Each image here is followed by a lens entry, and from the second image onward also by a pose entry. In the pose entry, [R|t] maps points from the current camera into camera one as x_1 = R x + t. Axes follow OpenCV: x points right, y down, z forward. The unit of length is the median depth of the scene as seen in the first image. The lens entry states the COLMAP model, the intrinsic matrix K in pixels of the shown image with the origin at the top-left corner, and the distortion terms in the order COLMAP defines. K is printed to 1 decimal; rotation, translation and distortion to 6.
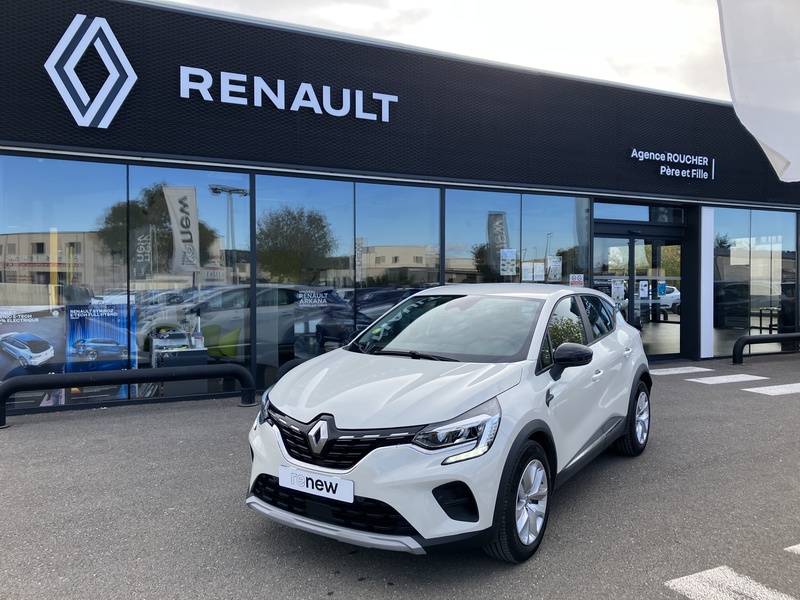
lens RADIAL K [[659.8, 0, 404.7], [0, 659.8, 294.2], [0, 0, 1]] dist [0.048204, -0.050217]
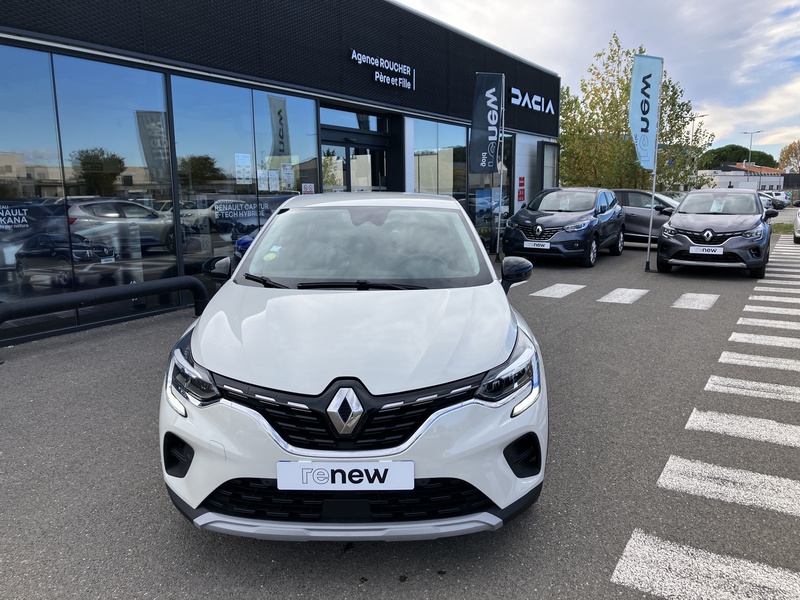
lens RADIAL K [[661.0, 0, 400.0], [0, 661.0, 300.0], [0, 0, 1]] dist [0.022819, -0.007771]
pose [[0.839536, -0.097256, 0.534528, -0.208760], [0.021840, 0.989094, 0.145660, -0.000664], [-0.542864, -0.110613, 0.832504, 0.187103]]
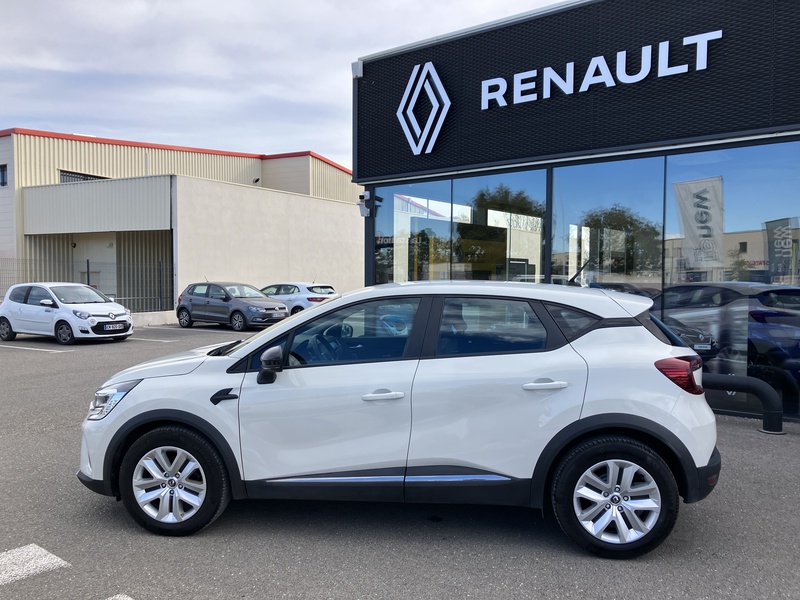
lens RADIAL K [[652.3, 0, 399.3], [0, 652.3, 304.7], [0, 0, 1]] dist [0.046203, -0.052557]
pose [[0.431519, 0.039577, -0.901235, 0.629289], [-0.024487, 0.999183, 0.032154, -0.006412], [0.901771, 0.008193, 0.432136, 0.434960]]
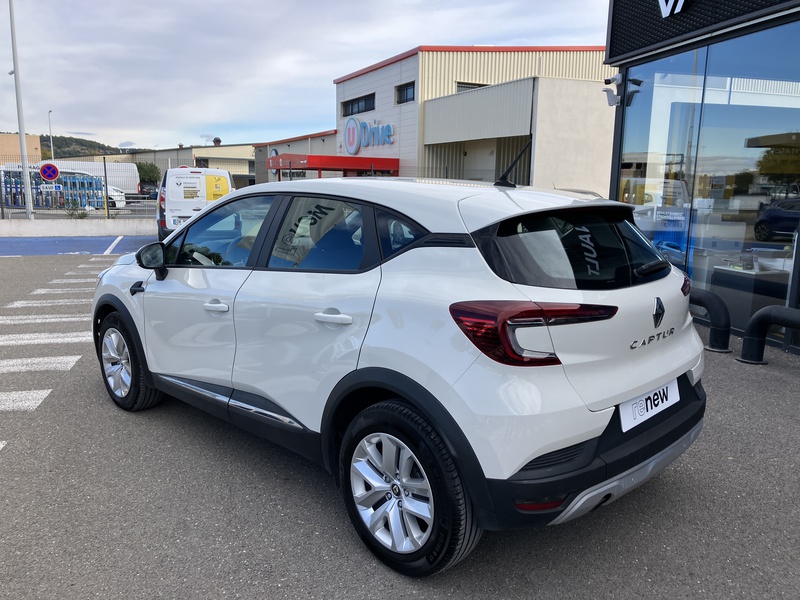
lens RADIAL K [[652.3, 0, 399.3], [0, 652.3, 304.7], [0, 0, 1]] dist [0.046203, -0.052557]
pose [[-0.208906, 0.177178, -0.961752, 0.578615], [-0.037880, 0.981247, 0.188997, -0.010092], [0.977202, 0.075914, -0.198277, 0.841884]]
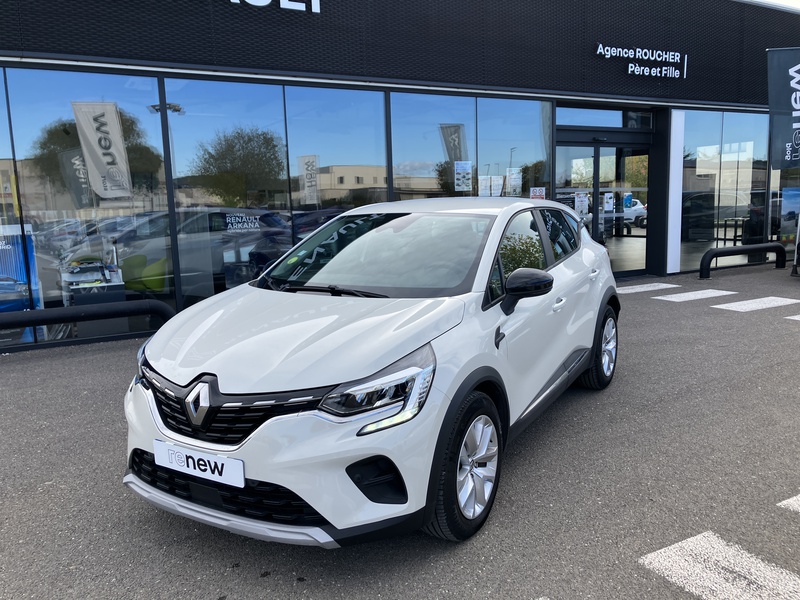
lens RADIAL K [[661.0, 0, 400.0], [0, 661.0, 300.0], [0, 0, 1]] dist [0.022819, -0.007771]
pose [[0.998442, -0.034786, 0.043640, 0.034356], [0.028979, 0.991444, 0.127279, 0.002958], [-0.047694, -0.125816, 0.990906, 0.115348]]
